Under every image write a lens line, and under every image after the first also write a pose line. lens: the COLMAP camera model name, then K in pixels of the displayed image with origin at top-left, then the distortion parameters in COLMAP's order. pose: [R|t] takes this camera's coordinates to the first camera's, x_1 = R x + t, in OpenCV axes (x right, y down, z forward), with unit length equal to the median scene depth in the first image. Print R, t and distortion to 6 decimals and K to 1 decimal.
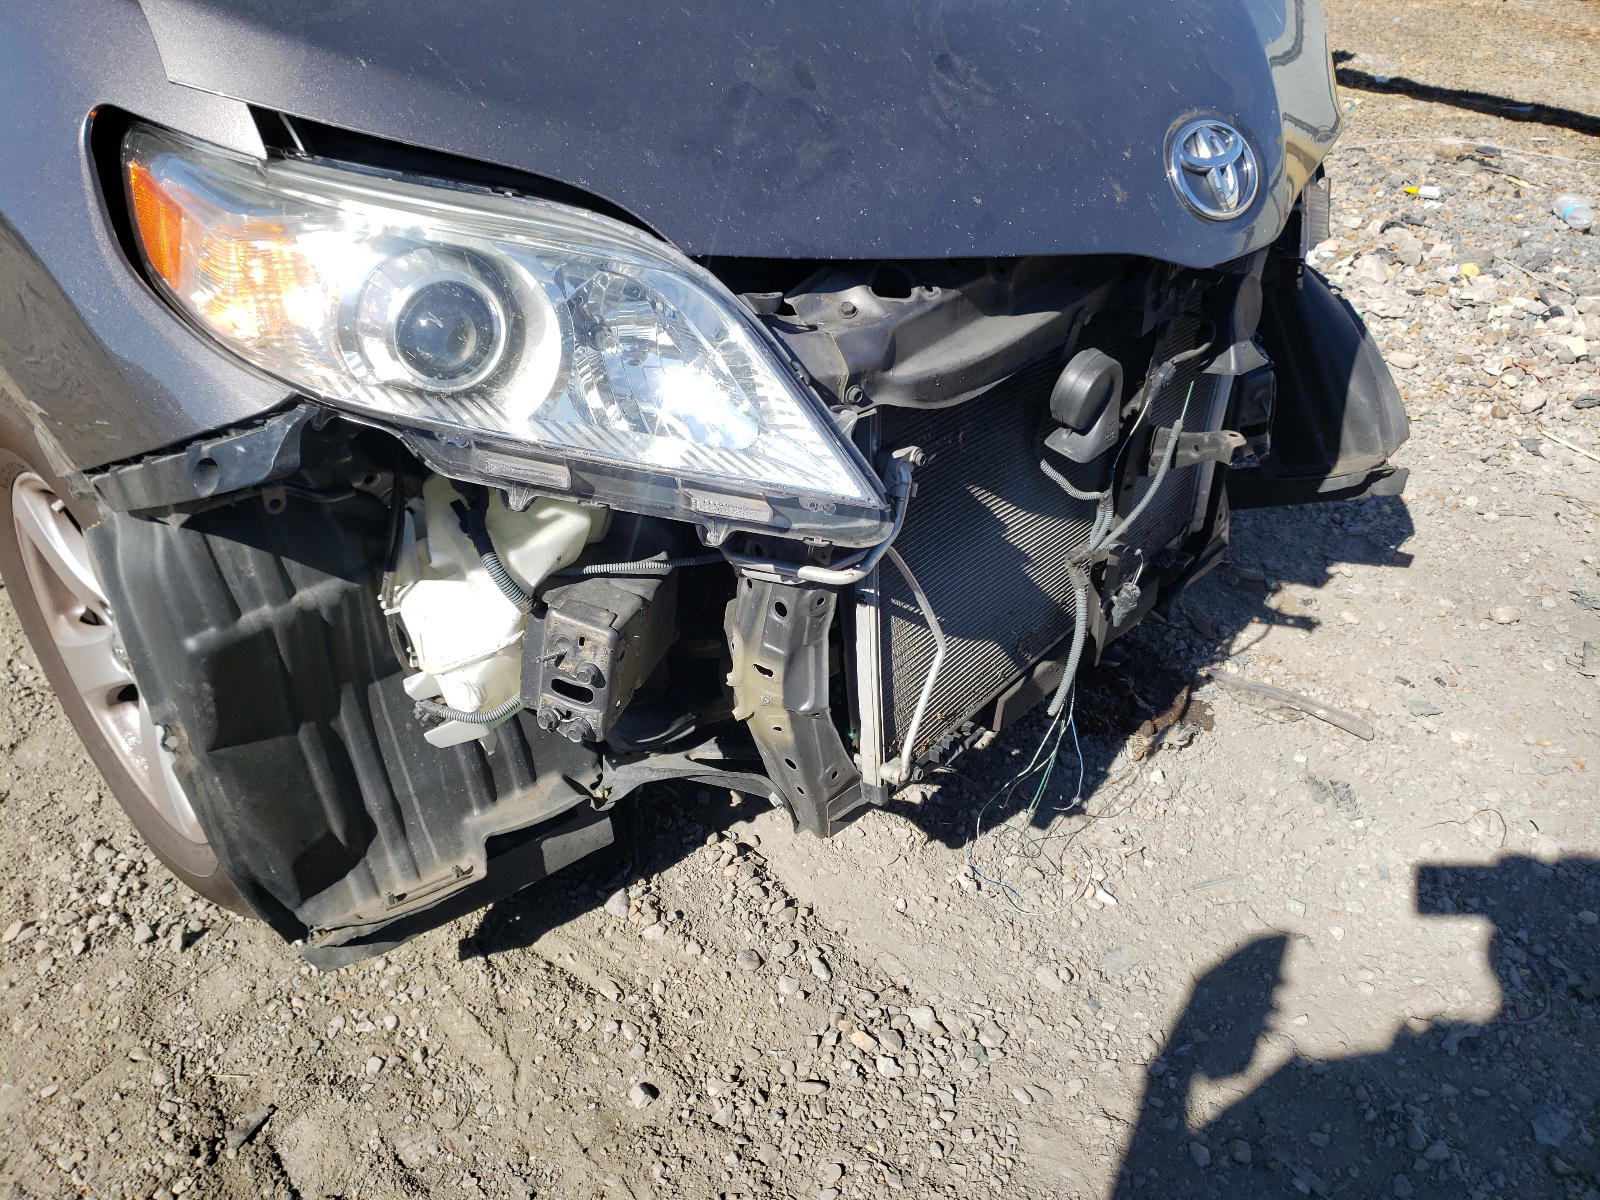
lens RADIAL K [[1202.2, 0, 800.0], [0, 1202.2, 600.0], [0, 0, 1]] dist [0.008526, 0.006185]
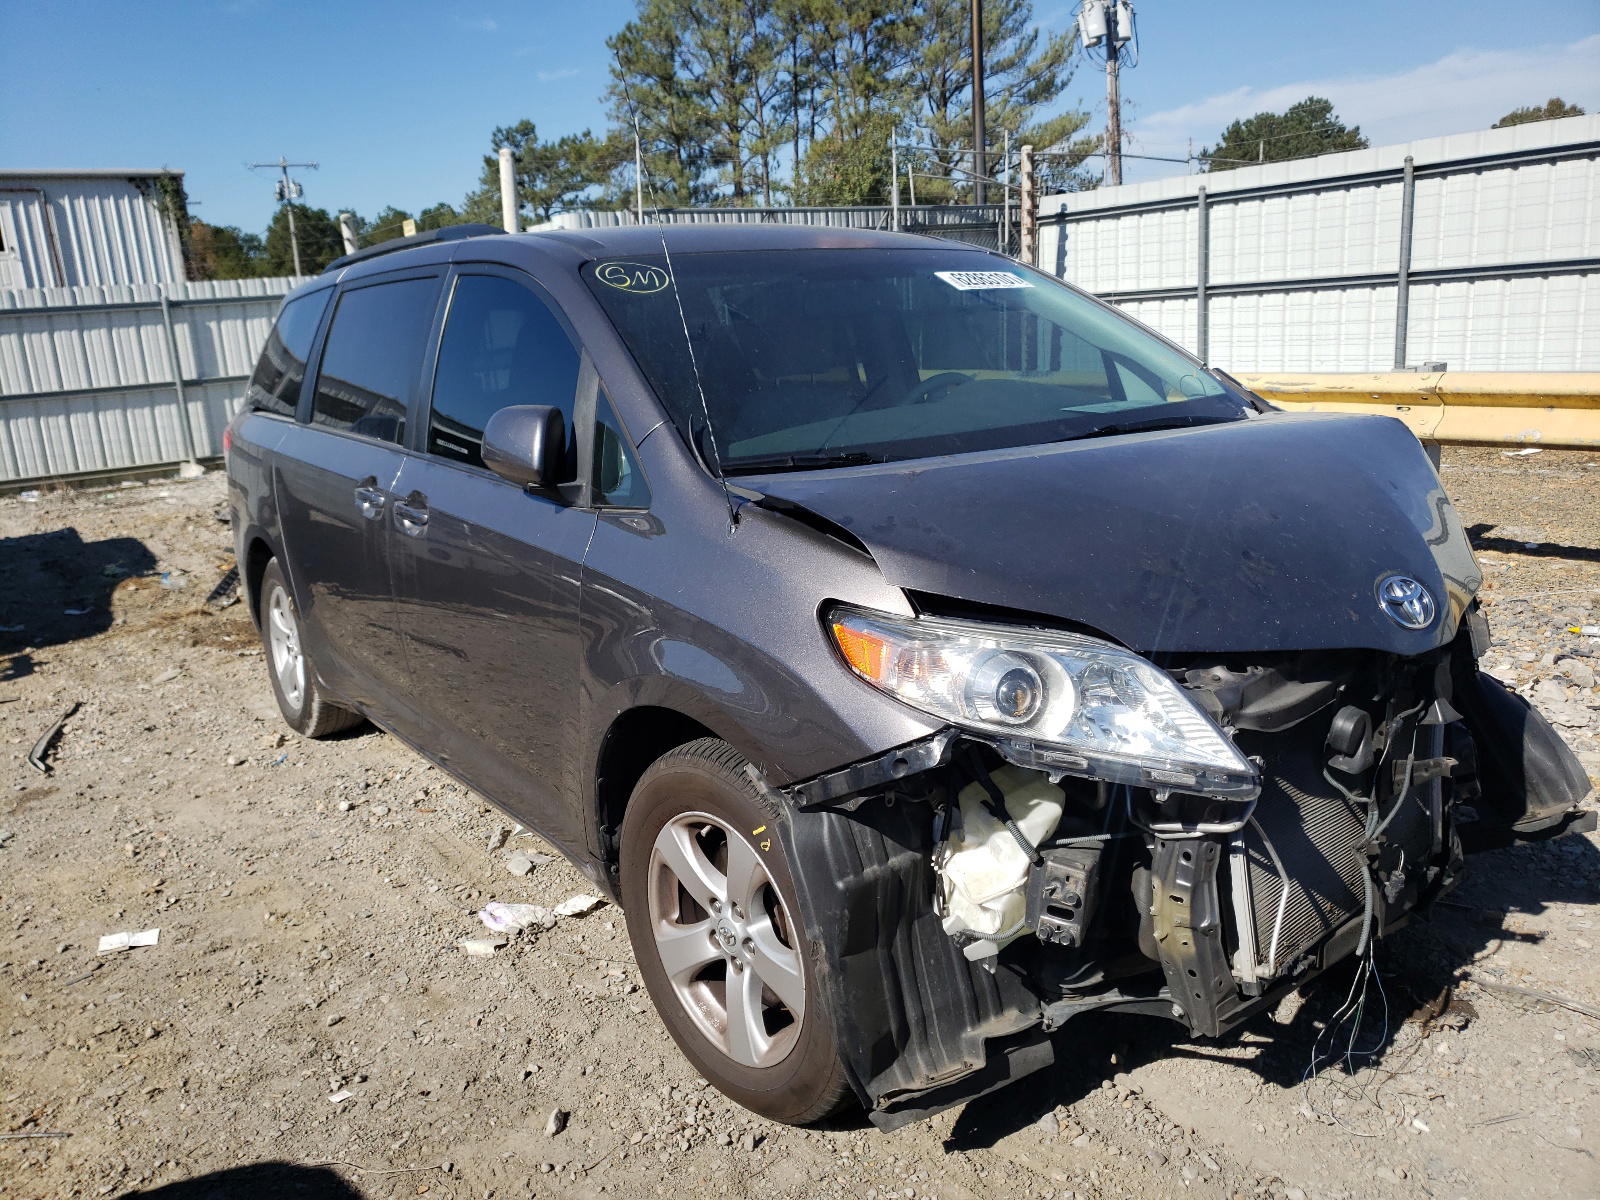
lens RADIAL K [[1313.6, 0, 800.0], [0, 1313.6, 600.0], [0, 0, 1]] dist [0.005872, 0.011288]
pose [[0.993072, -0.052278, -0.105242, -0.304711], [0.008133, 0.924020, -0.382257, 0.336462], [0.117230, 0.378752, 0.918044, -0.793911]]
